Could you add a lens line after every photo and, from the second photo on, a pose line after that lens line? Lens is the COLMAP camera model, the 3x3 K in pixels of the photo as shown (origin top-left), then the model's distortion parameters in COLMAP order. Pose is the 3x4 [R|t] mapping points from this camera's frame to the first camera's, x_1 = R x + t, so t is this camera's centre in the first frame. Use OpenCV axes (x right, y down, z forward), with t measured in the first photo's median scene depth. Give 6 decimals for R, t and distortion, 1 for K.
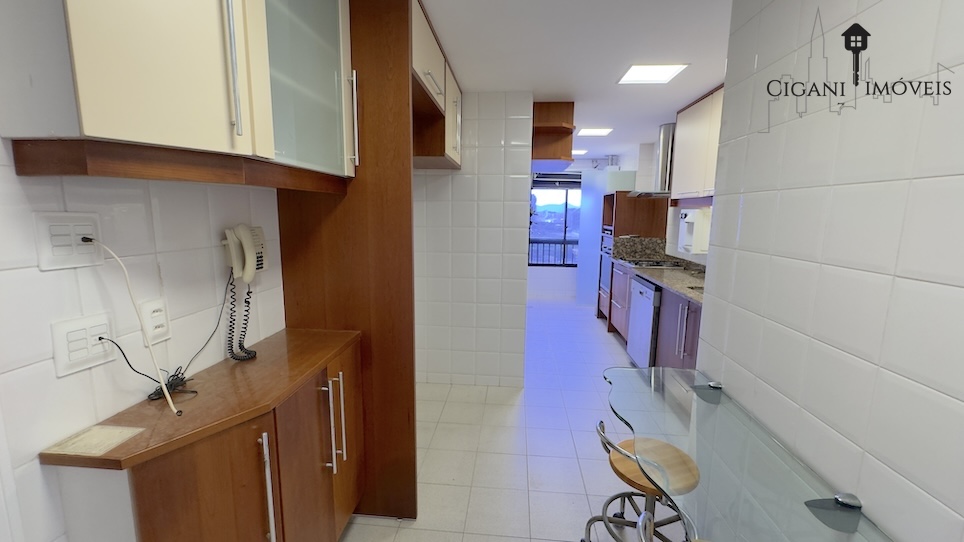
lens RADIAL K [[385.4, 0, 481.4], [0, 385.4, 269.6], [0, 0, 1]] dist [-0.001666, -0.000161]
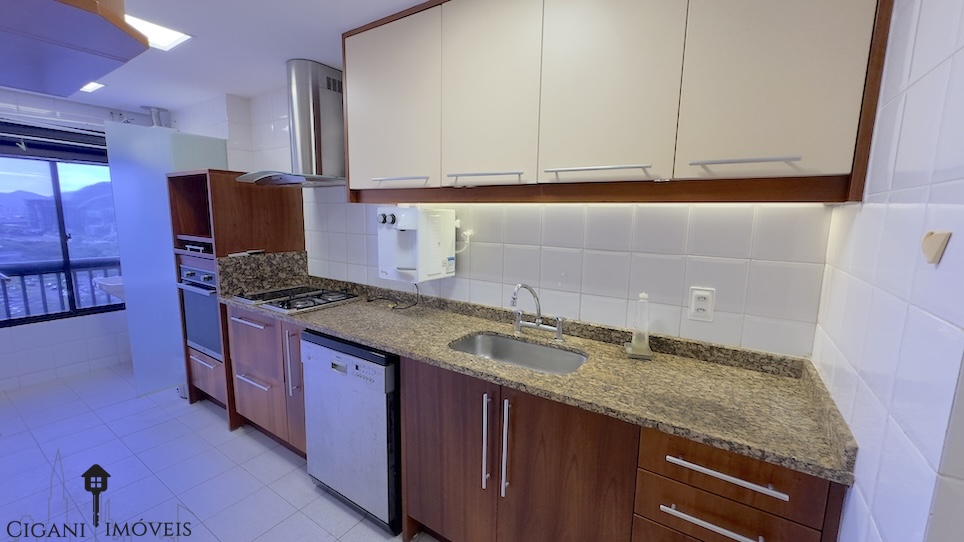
lens RADIAL K [[385.4, 0, 481.4], [0, 385.4, 269.6], [0, 0, 1]] dist [-0.001666, -0.000161]
pose [[0.472597, -0.129528, 0.871708, 0.051442], [0.119888, 0.989394, 0.082017, -0.067576], [-0.873086, 0.065746, 0.483114, 0.429755]]
